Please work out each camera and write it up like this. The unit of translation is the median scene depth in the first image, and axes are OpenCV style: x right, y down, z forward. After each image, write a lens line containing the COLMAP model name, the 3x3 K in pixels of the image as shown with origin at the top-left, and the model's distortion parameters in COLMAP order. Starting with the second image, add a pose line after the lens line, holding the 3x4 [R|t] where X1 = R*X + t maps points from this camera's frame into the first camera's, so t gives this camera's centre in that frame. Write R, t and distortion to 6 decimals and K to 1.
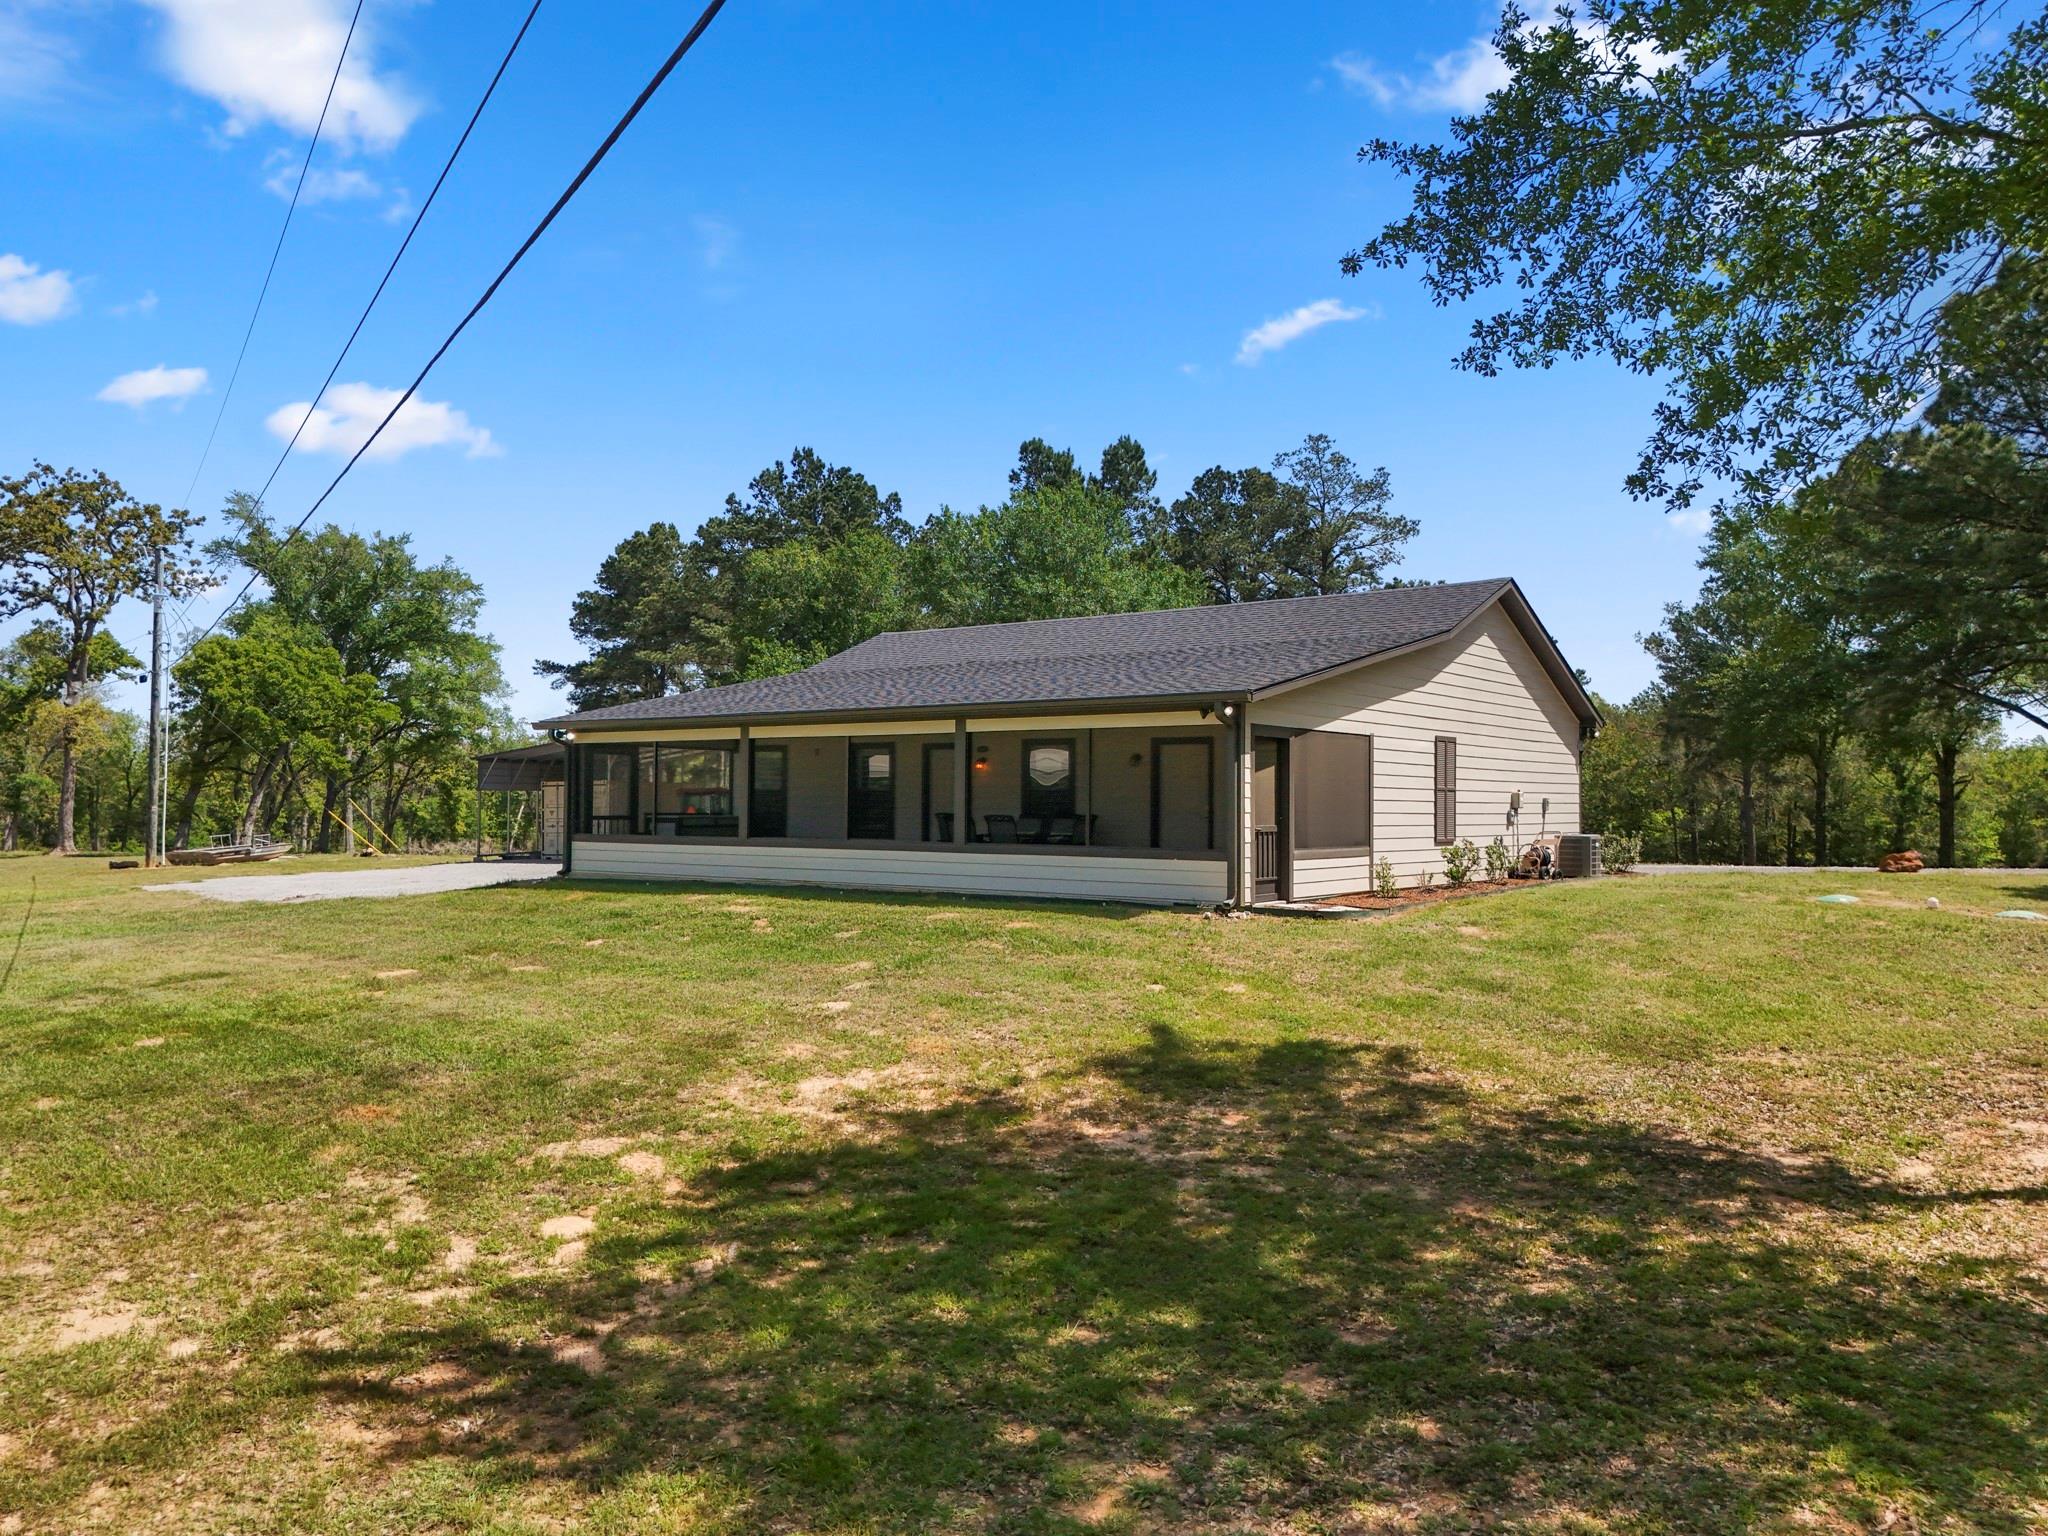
lens RADIAL K [[1452.8, 0, 1027.1], [0, 1452.8, 772.8], [0, 0, 1]] dist [0.035106, -0.004187]
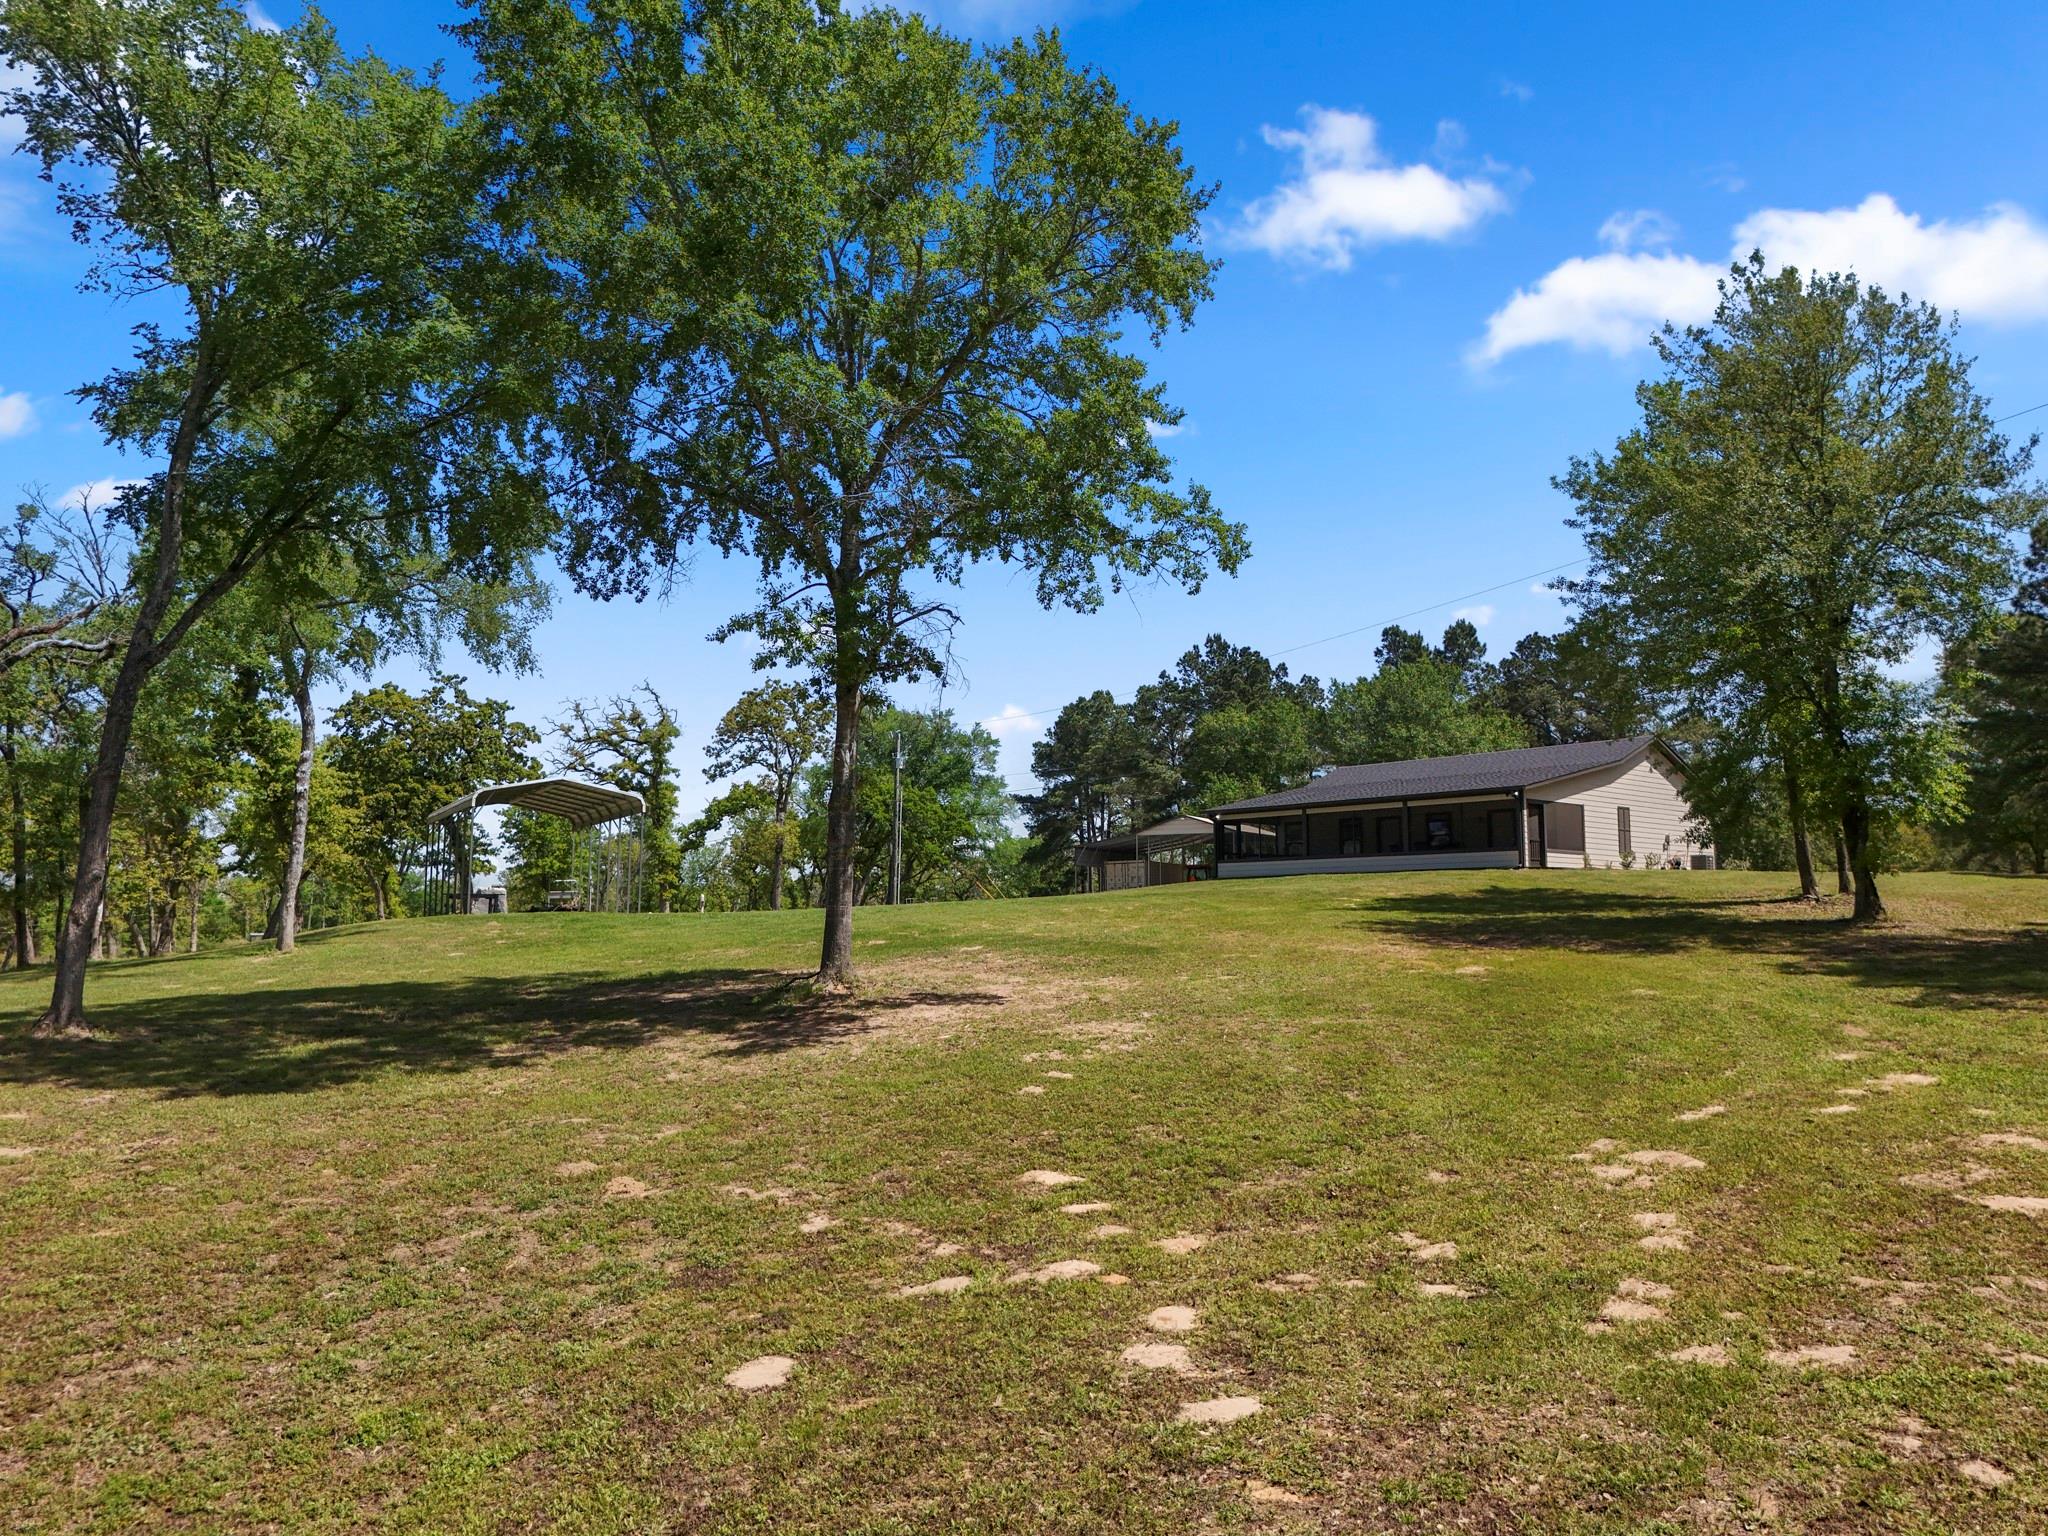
lens RADIAL K [[1452.8, 0, 1008.6], [0, 1452.8, 768.2], [0, 0, 1]] dist [0.035106, -0.004187]
pose [[0.972595, -0.027803, -0.230838, -0.033959], [0.005805, 0.995419, -0.095431, 0.037140], [0.232434, 0.091475, 0.968301, -0.416453]]
